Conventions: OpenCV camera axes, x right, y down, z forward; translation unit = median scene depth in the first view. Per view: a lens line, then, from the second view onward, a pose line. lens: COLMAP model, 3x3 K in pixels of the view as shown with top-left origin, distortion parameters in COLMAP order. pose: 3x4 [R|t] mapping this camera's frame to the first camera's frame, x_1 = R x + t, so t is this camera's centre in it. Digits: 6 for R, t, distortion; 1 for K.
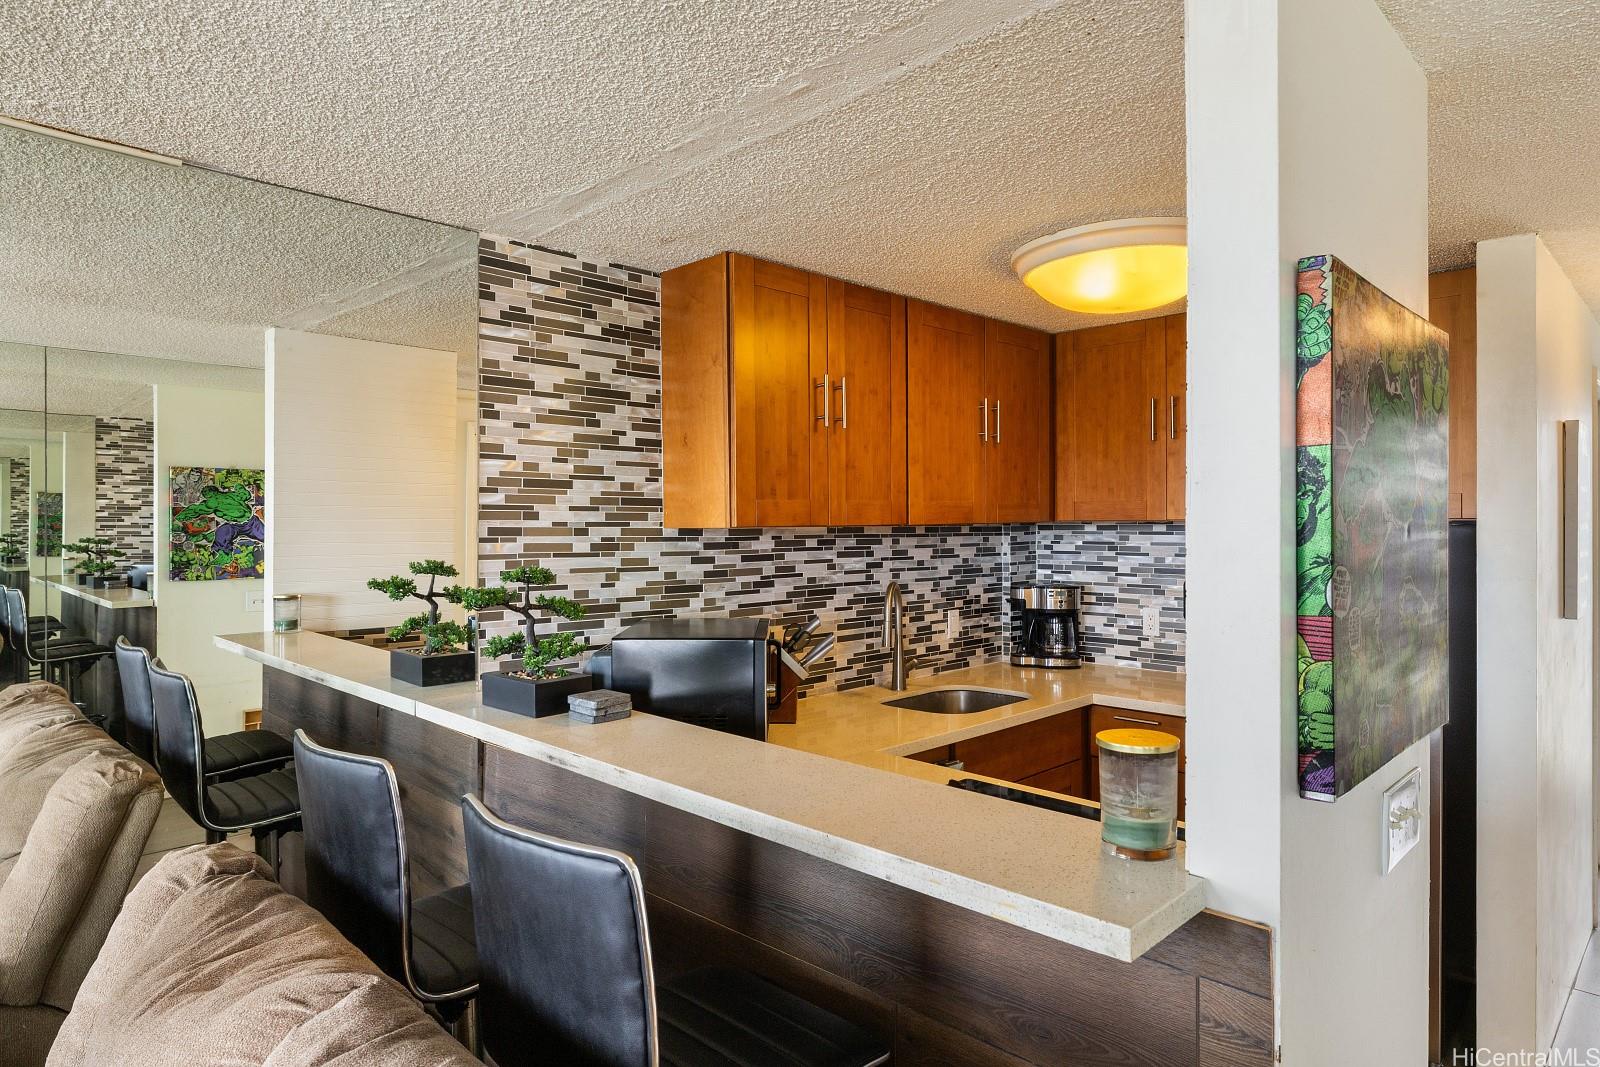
lens RADIAL K [[938.7, 0, 799.3], [0, 938.7, 528.7], [0, 0, 1]] dist [0.003506, 0.000223]
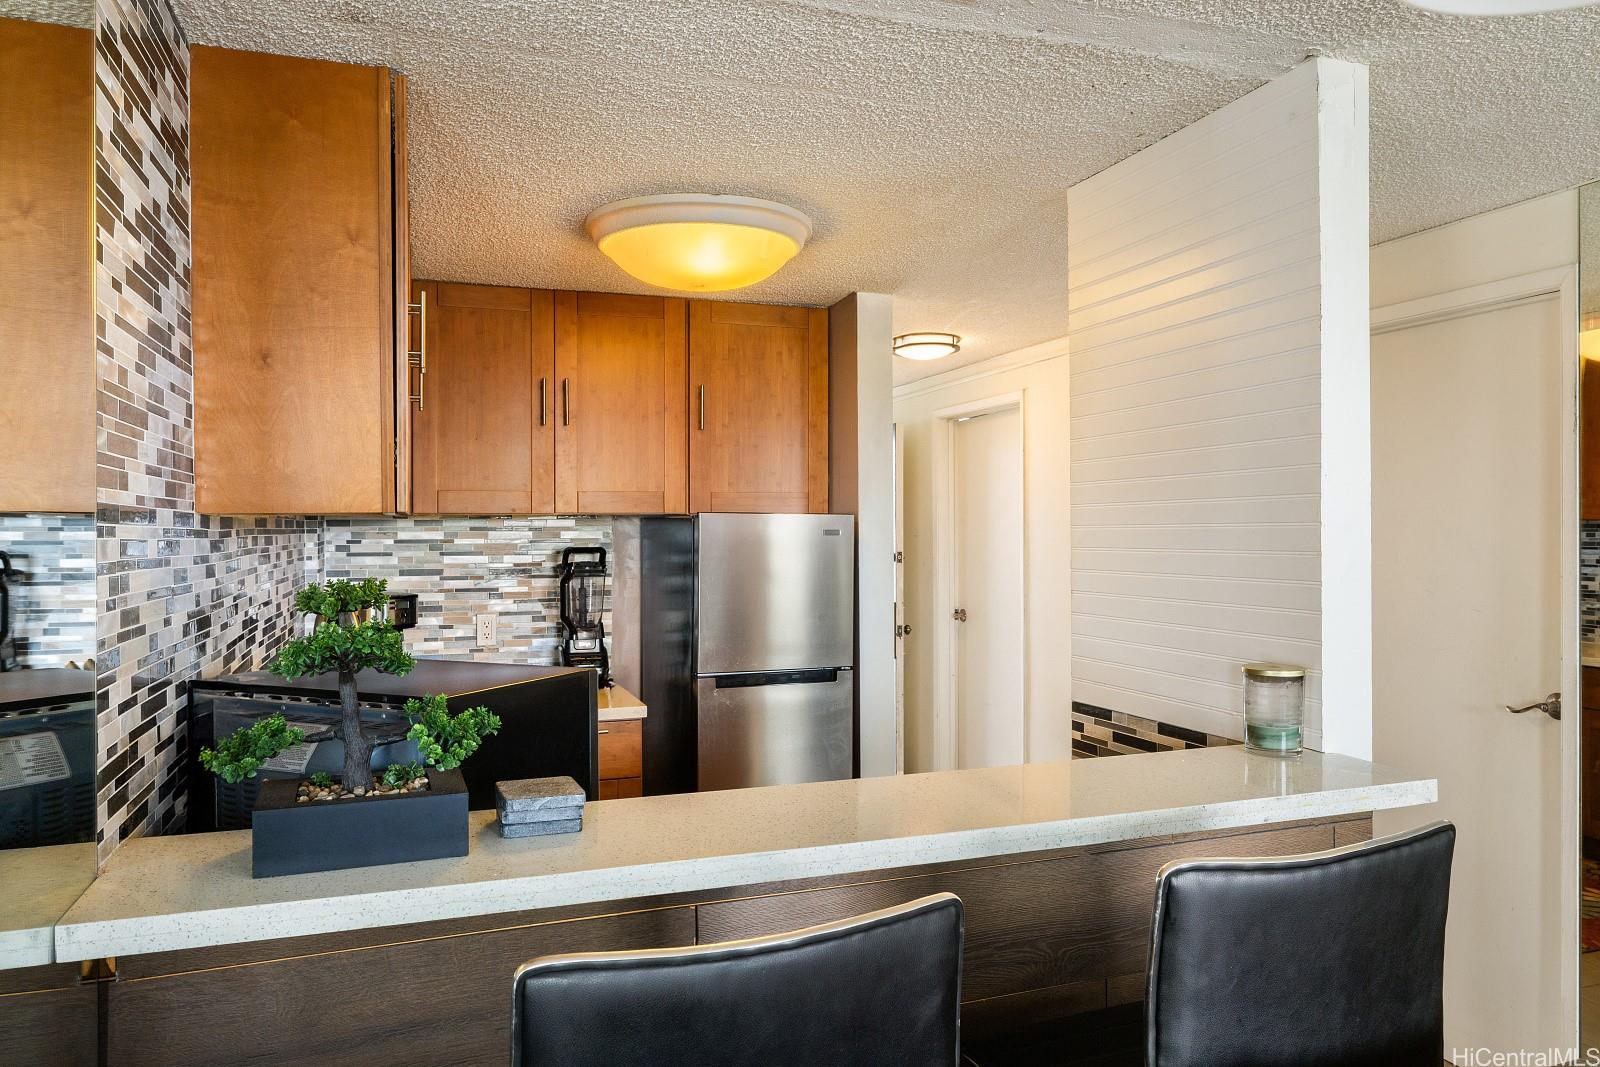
lens RADIAL K [[1082.2, 0, 799.9], [0, 1082.2, 533.7], [0, 0, 1]] dist [-0.005506, -0.000182]
pose [[0.430855, -0.005532, 0.902404, -0.397862], [0.007684, 0.999967, 0.002462, 0.008825], [-0.902388, 0.005873, 0.430883, 0.292920]]
